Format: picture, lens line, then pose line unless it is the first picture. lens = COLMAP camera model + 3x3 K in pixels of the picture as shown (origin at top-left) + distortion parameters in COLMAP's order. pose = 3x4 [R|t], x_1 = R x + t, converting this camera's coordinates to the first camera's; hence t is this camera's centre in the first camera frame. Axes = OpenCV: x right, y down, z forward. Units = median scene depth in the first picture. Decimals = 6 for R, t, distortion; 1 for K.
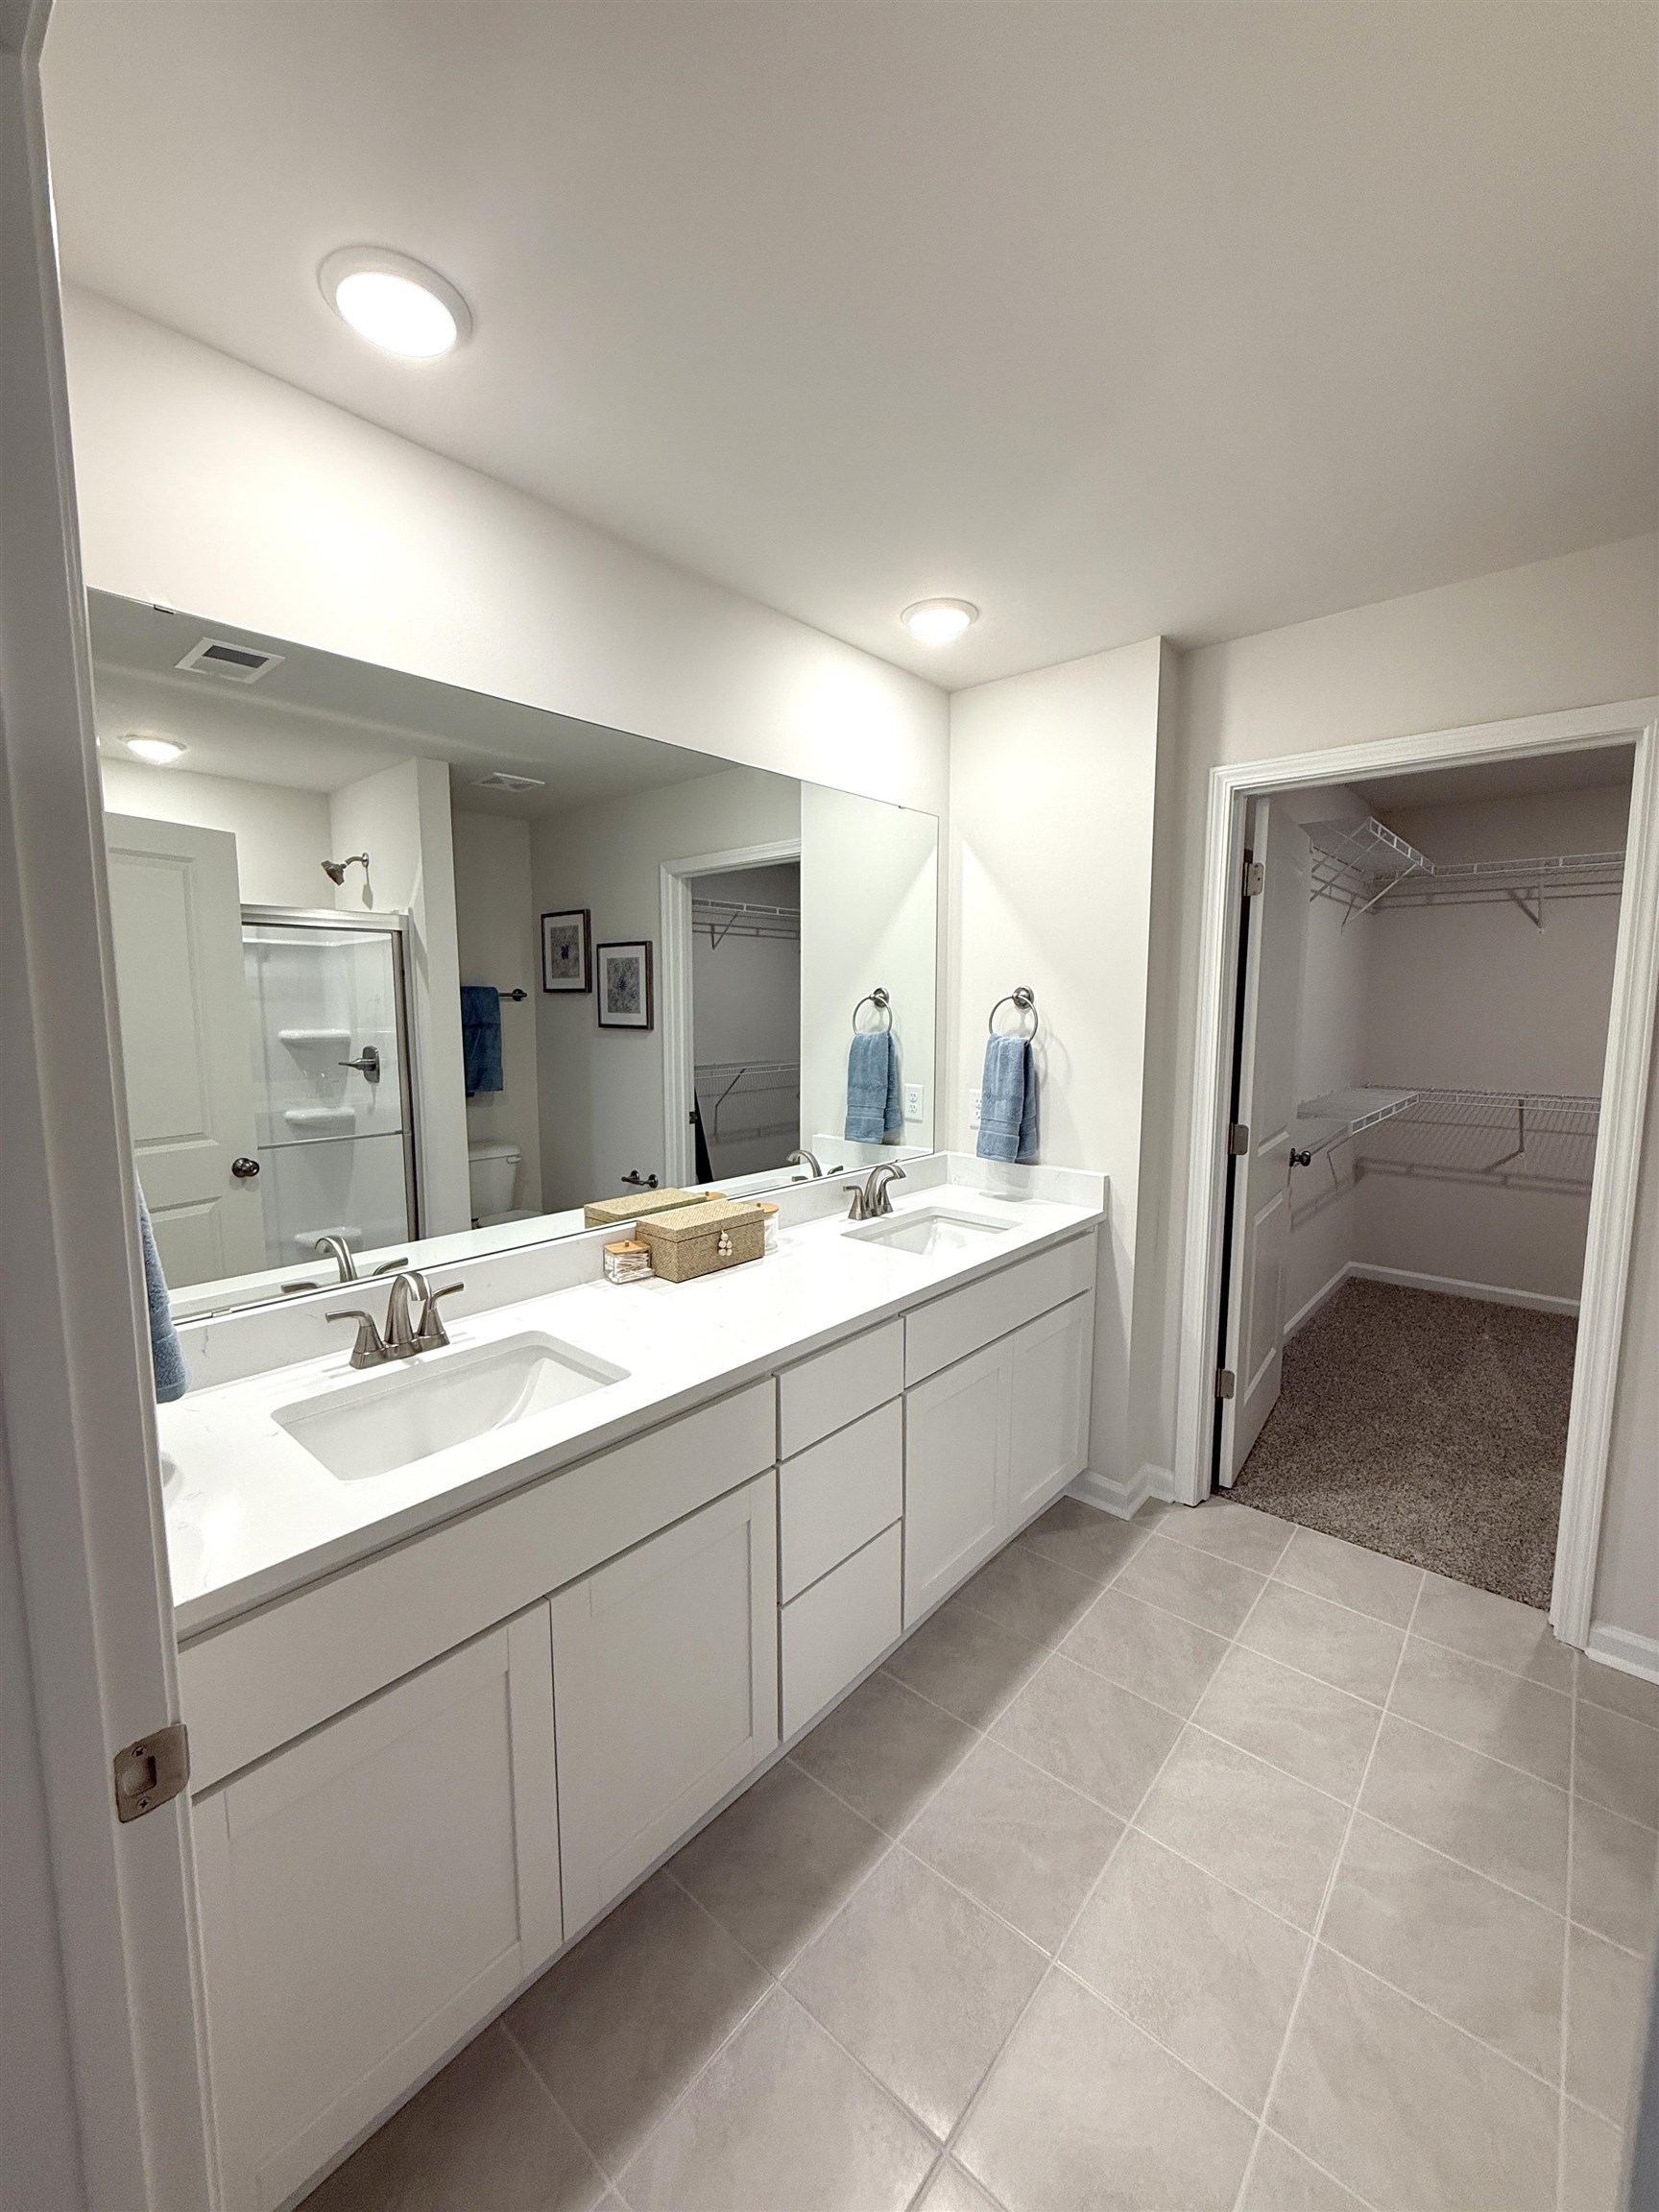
lens RADIAL K [[877.8, 0, 829.5], [0, 877.8, 1106.0], [0, 0, 1]] dist [-0.001941, -0.000307]
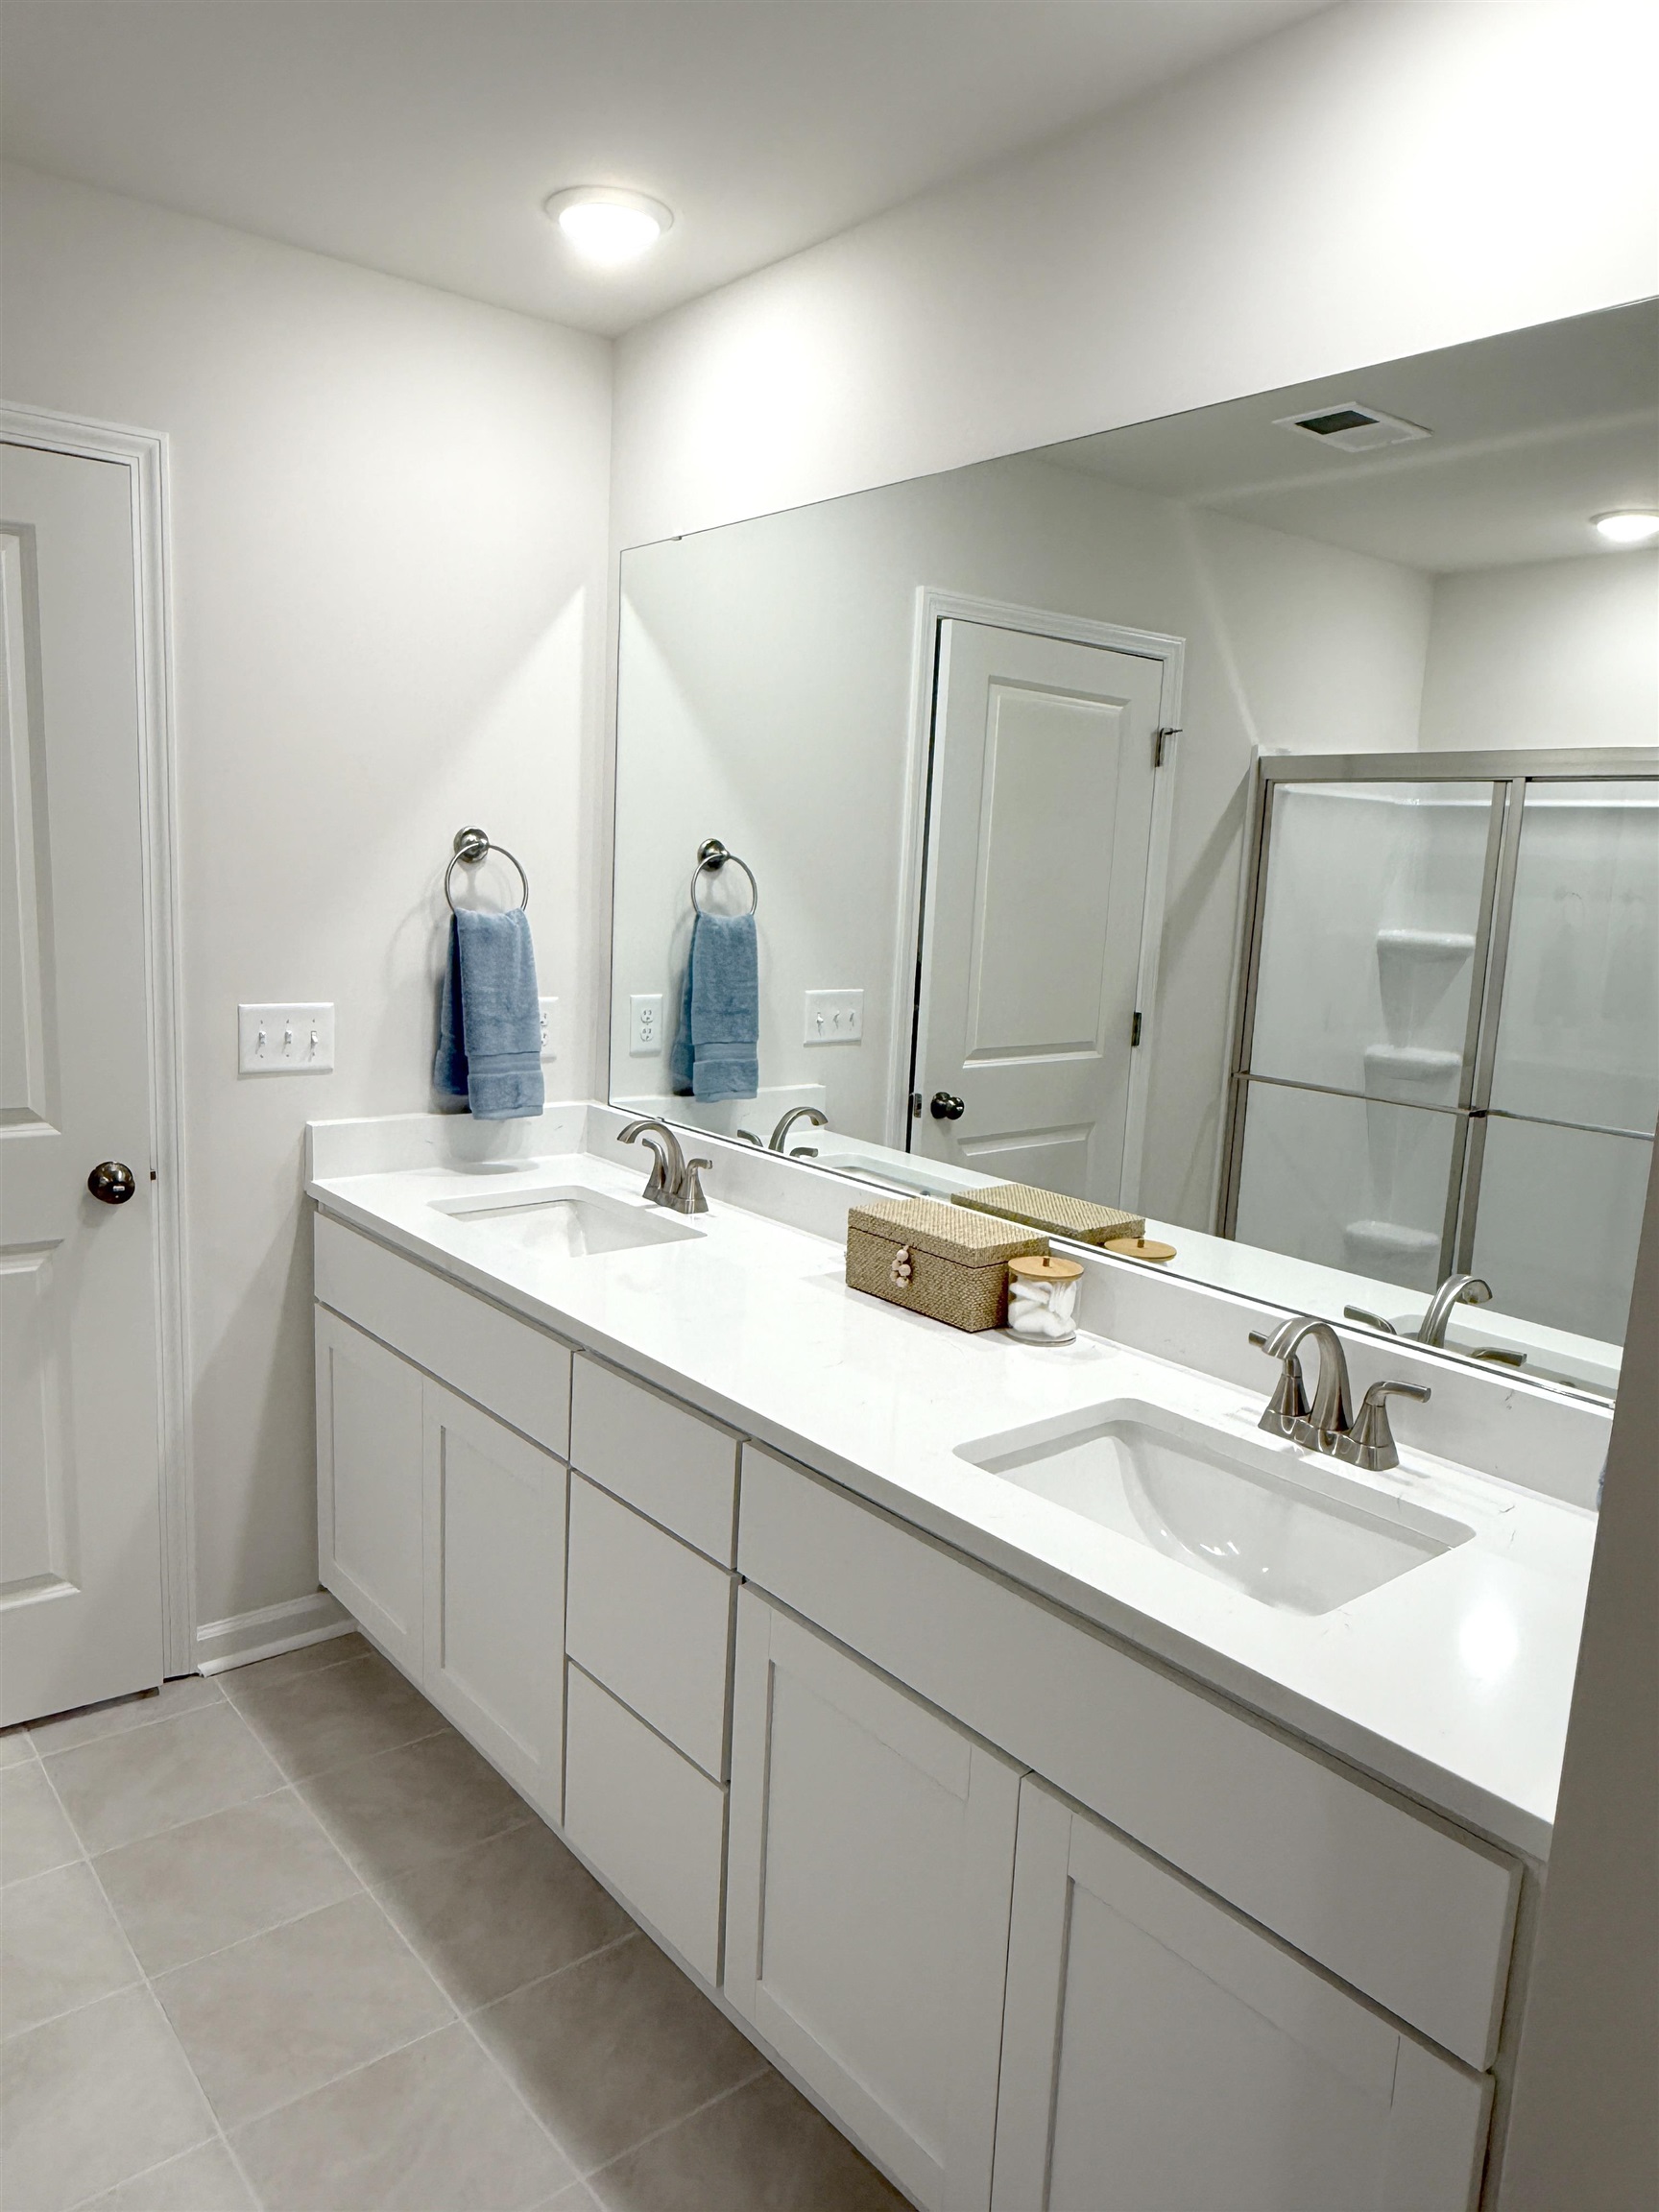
lens RADIAL K [[1731.1, 0, 829.5], [0, 1731.1, 1106.0], [0, 0, 1]] dist [-0.159785, 0.269723]
pose [[-0.227504, 0.126421, -0.965536, 0.778610], [-0.156986, 0.973806, 0.164493, -0.106507], [0.961040, 0.188998, -0.201698, 0.883980]]
